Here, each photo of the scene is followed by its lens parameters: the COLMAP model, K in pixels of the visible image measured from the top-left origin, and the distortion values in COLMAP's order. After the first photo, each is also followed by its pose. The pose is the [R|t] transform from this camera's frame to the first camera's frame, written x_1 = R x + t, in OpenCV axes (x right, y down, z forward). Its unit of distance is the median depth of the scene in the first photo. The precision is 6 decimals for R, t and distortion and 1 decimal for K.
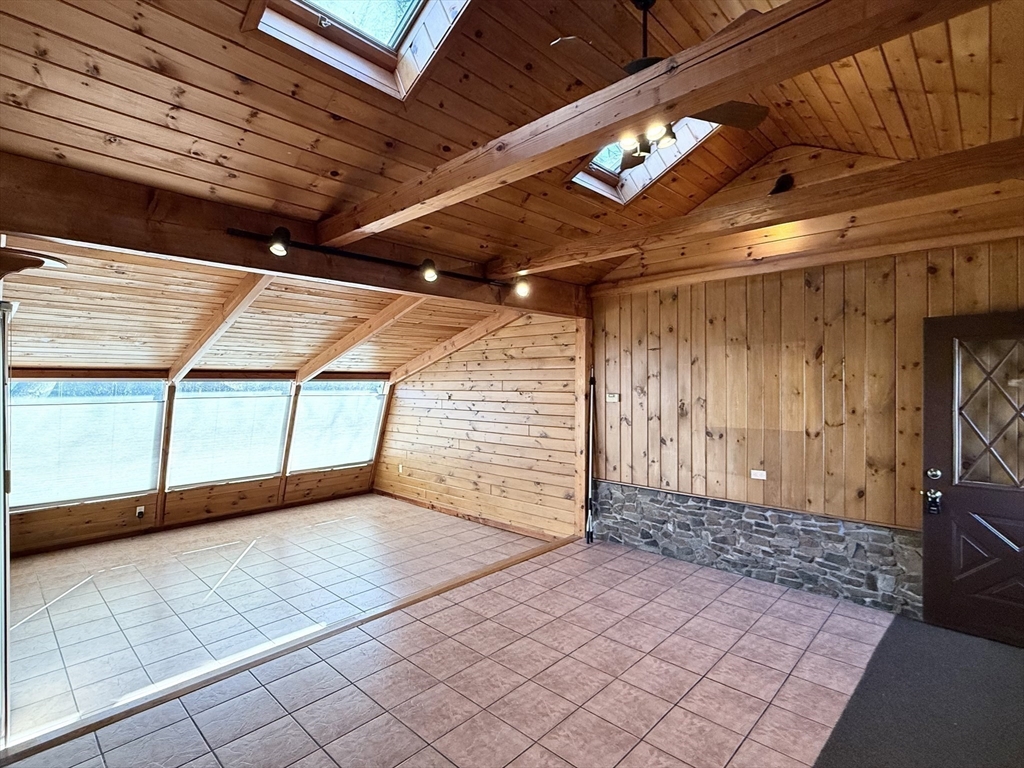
lens RADIAL K [[505.3, 0, 512.0], [0, 505.3, 384.0], [0, 0, 1]] dist [0.001352, 0.000173]
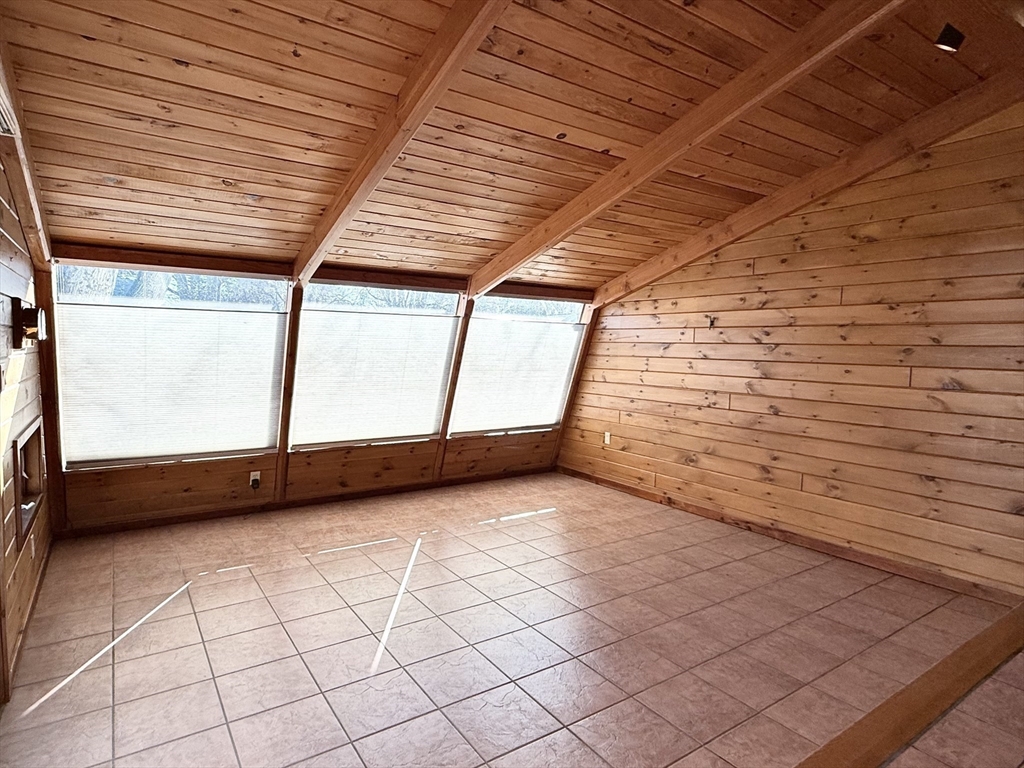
lens RADIAL K [[581.9, 0, 512.0], [0, 581.9, 384.0], [0, 0, 1]] dist [0.001662, 0.001037]
pose [[0.977119, 0.034189, -0.209927, -0.250543], [-0.021296, 0.997763, 0.063374, 0.071972], [0.211624, -0.057454, 0.975661, 0.334663]]
